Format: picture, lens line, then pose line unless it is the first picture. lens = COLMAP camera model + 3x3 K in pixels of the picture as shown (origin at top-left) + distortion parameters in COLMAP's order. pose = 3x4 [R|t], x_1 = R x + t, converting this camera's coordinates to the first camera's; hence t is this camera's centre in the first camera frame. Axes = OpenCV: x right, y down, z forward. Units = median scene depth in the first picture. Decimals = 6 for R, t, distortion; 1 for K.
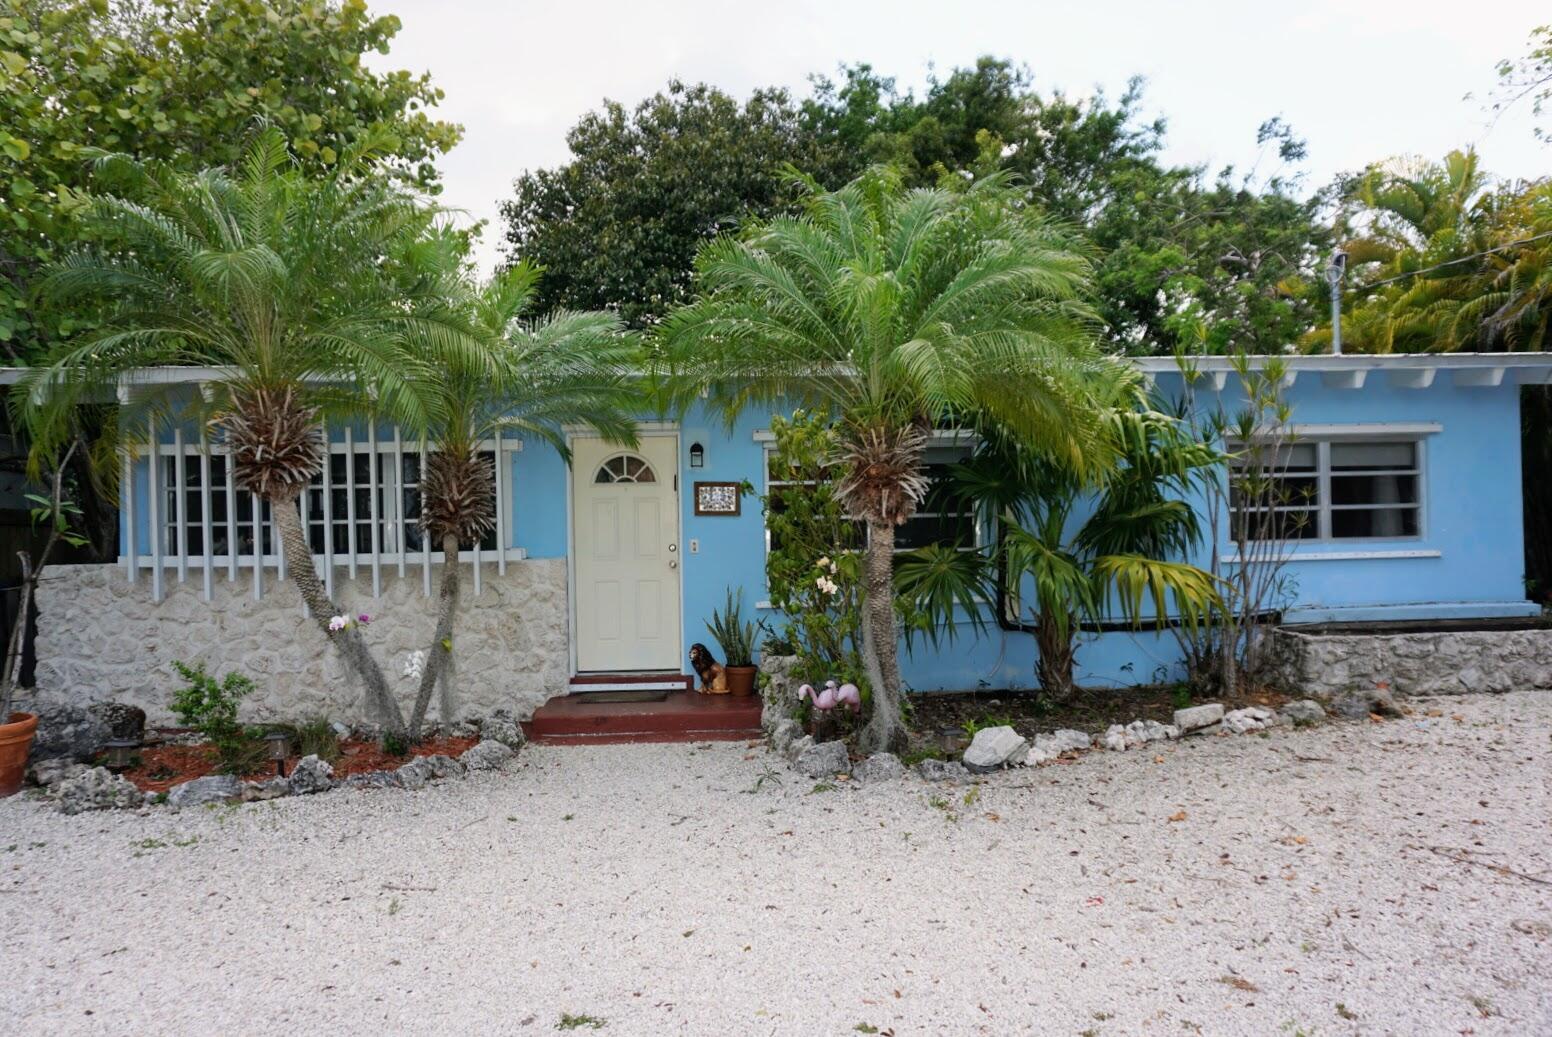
lens RADIAL K [[1044.1, 0, 776.0], [0, 1044.1, 518.5], [0, 0, 1]] dist [-0.040625, 0.032415]
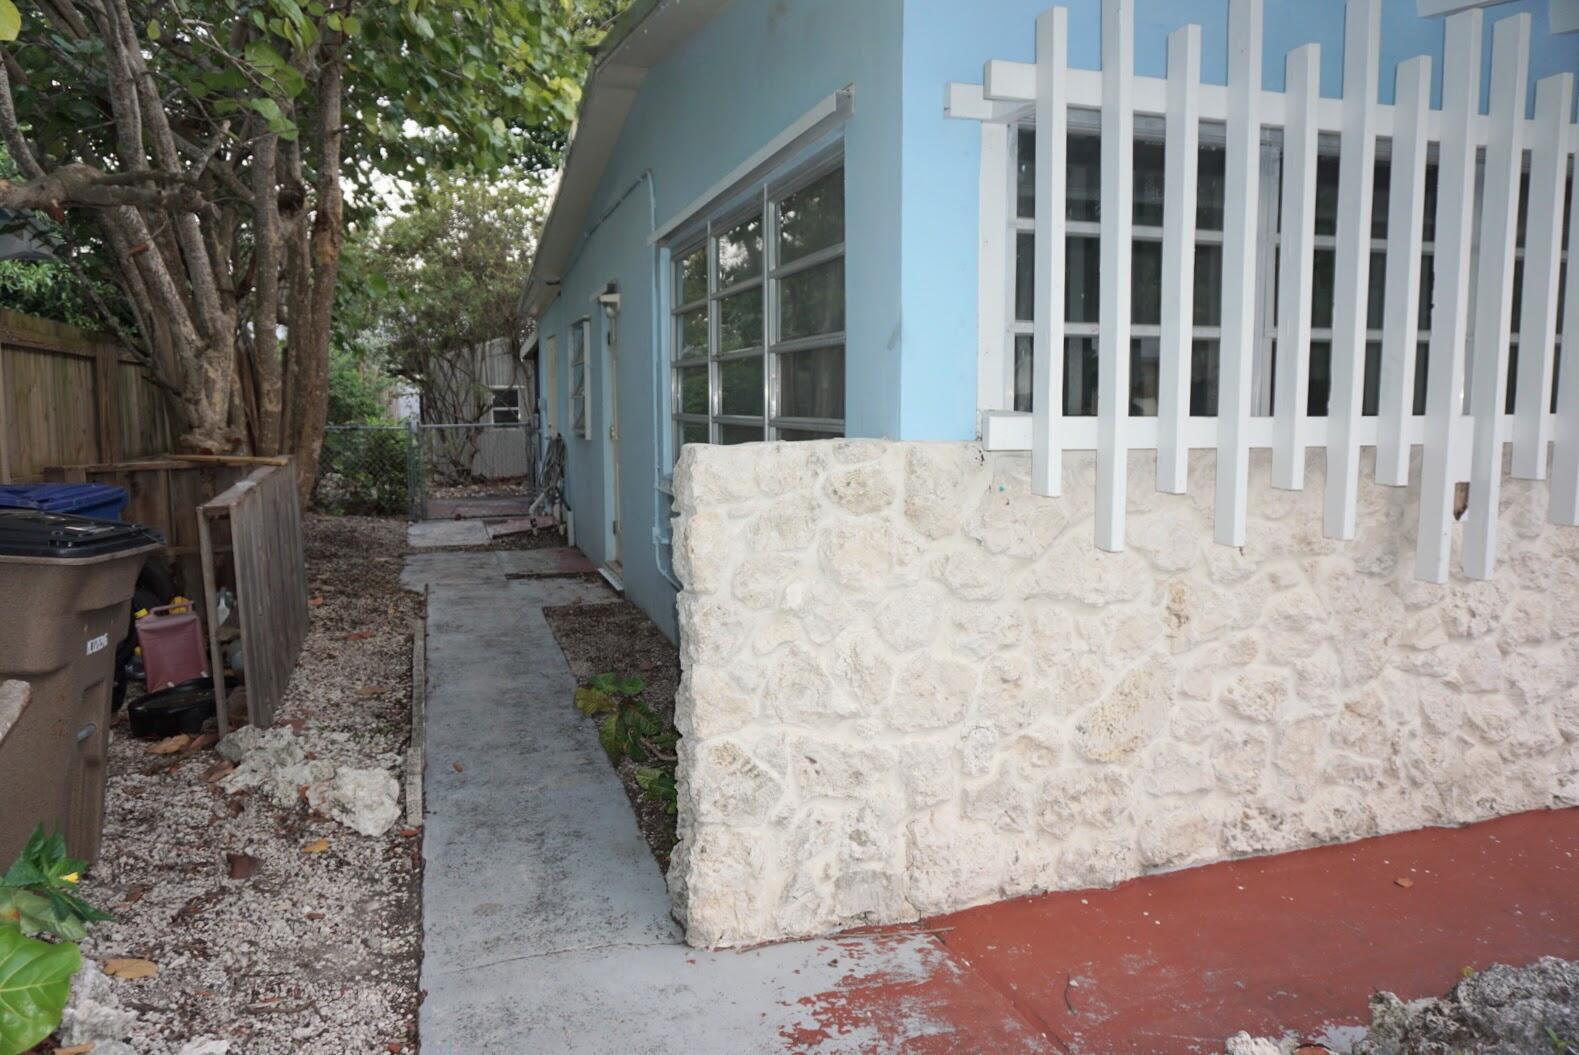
lens RADIAL K [[1062.3, 0, 789.5], [0, 1062.3, 527.5], [0, 0, 1]] dist [-0.040625, 0.032415]
pose [[0.962382, -0.018566, 0.271065, -0.778383], [-0.014605, 0.992685, 0.119844, 0.031924], [-0.271307, -0.119294, 0.955071, 0.685471]]
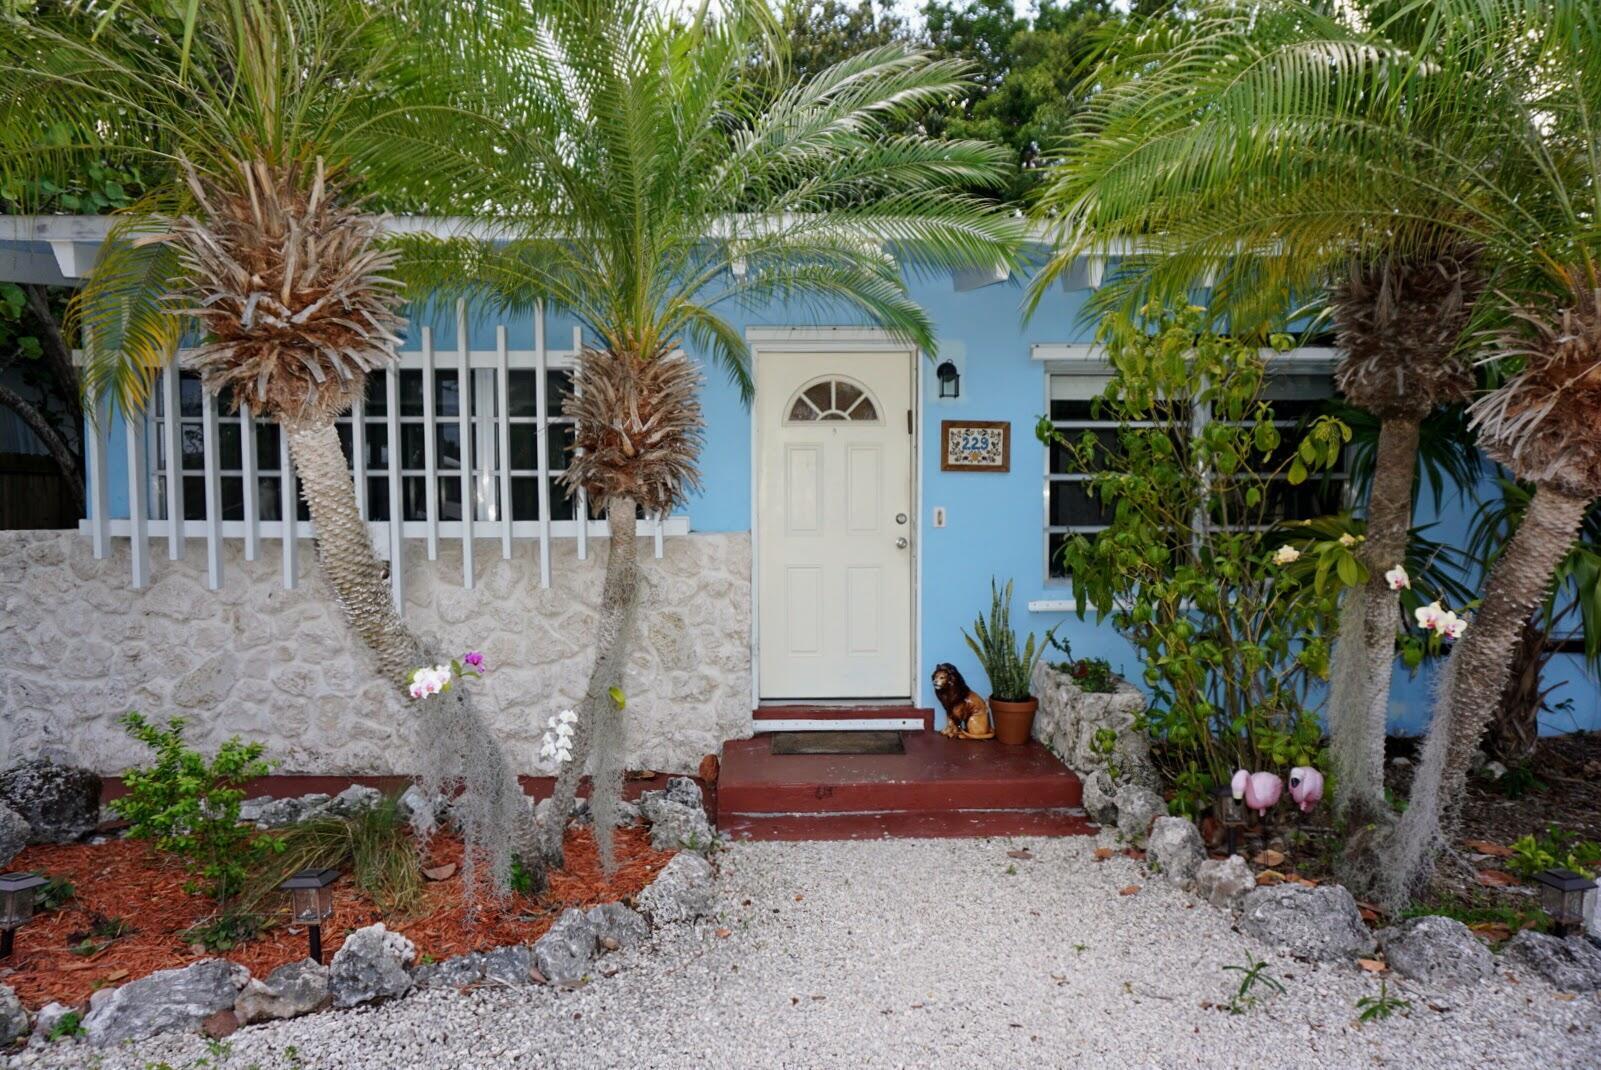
lens RADIAL K [[1033.5, 0, 800.5], [0, 1033.5, 535.0], [0, 0, 1]] dist [-0.027746, 0.026415]
pose [[0.999560, 0.017332, -0.024065, -0.157279], [-0.016012, 0.998412, 0.054006, 0.003661], [0.024963, -0.053597, 0.998251, 0.350404]]
